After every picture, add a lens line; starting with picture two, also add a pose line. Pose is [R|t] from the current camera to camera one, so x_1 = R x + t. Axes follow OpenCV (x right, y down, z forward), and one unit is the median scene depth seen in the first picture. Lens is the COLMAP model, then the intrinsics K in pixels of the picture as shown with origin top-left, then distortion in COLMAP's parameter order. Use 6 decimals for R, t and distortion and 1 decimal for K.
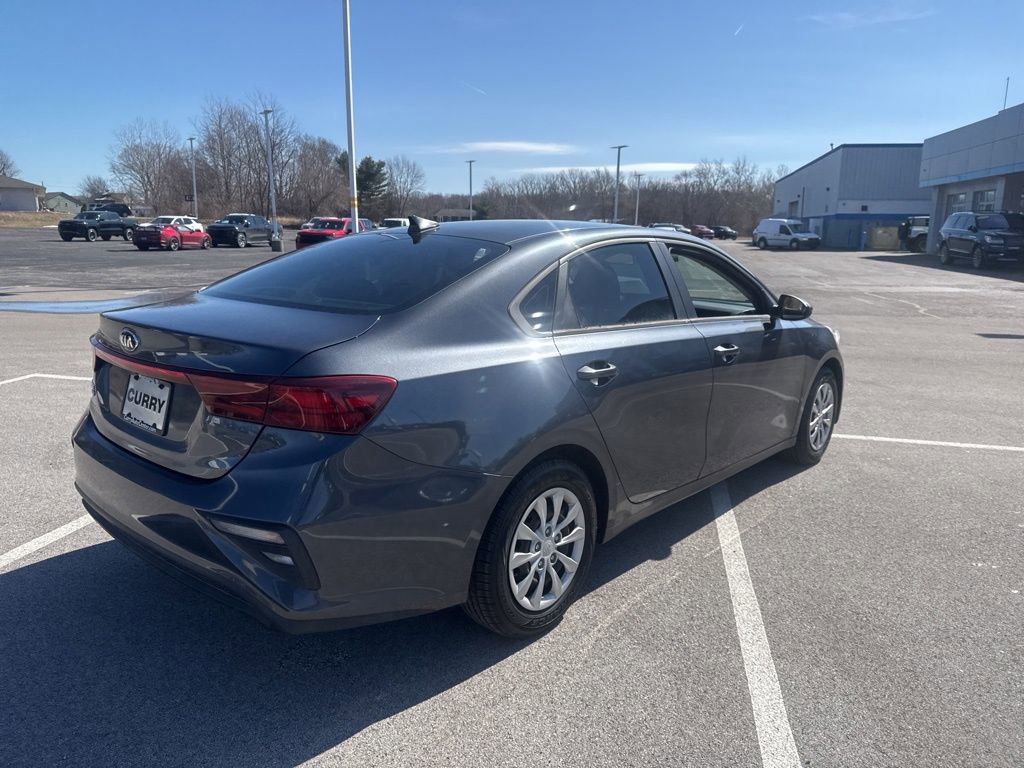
lens RADIAL K [[717.5, 0, 510.0], [0, 717.5, 381.3], [0, 0, 1]] dist [0.062301, -0.085799]
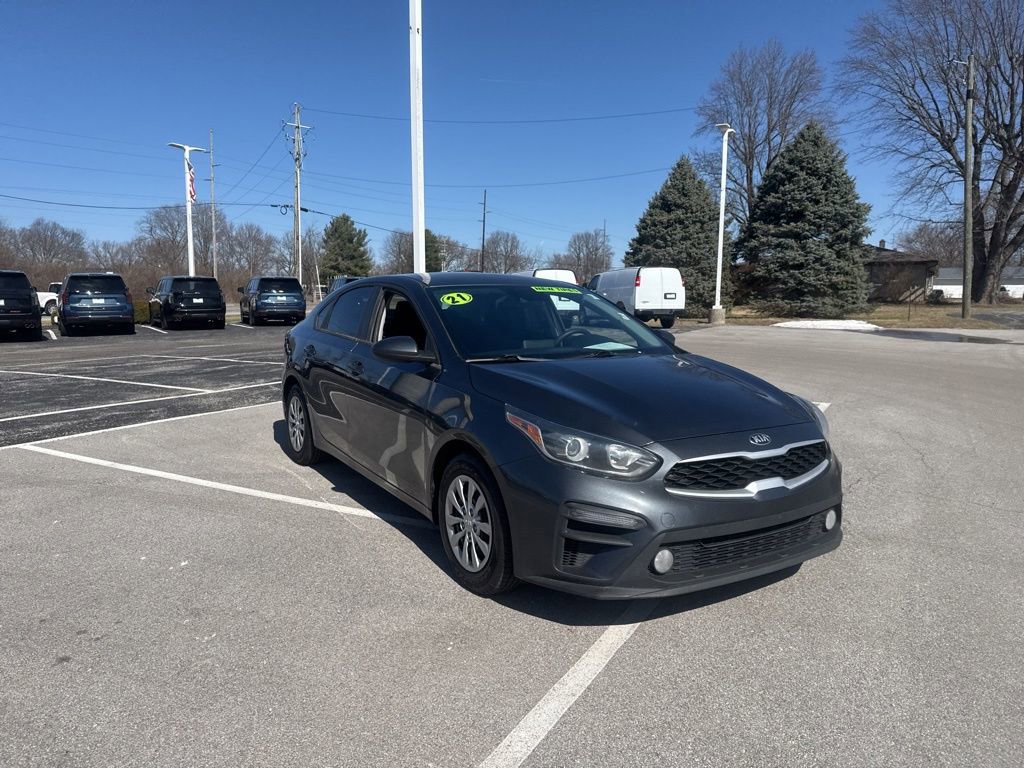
lens RADIAL K [[717.5, 0, 510.7], [0, 717.5, 388.9], [0, 0, 1]] dist [0.062301, -0.085799]
pose [[-0.296300, 0.105645, -0.949234, 0.251884], [-0.198376, 0.965382, 0.169365, -0.048378], [0.934266, 0.238488, -0.265085, 0.280732]]
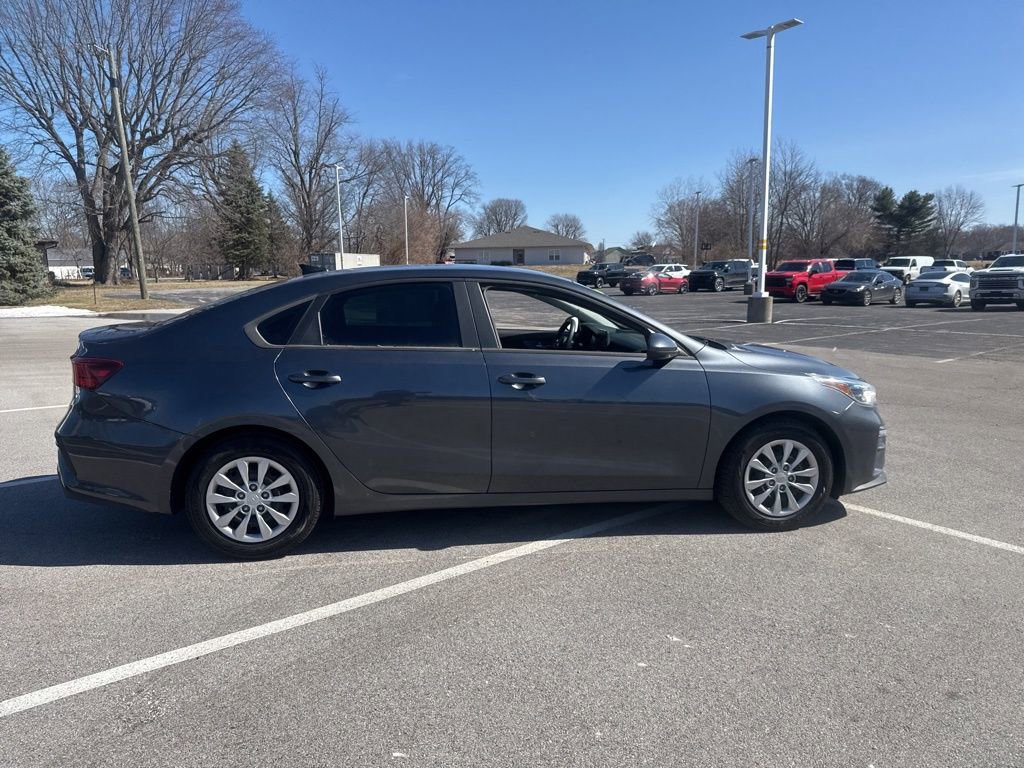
lens RADIAL K [[717.5, 0, 512.3], [0, 717.5, 382.1], [0, 0, 1]] dist [0.062301, -0.085799]
pose [[0.767032, 0.074487, -0.637271, 0.170700], [-0.111254, 0.993633, -0.017767, -0.003267], [0.631890, 0.084527, 0.770435, 0.028036]]
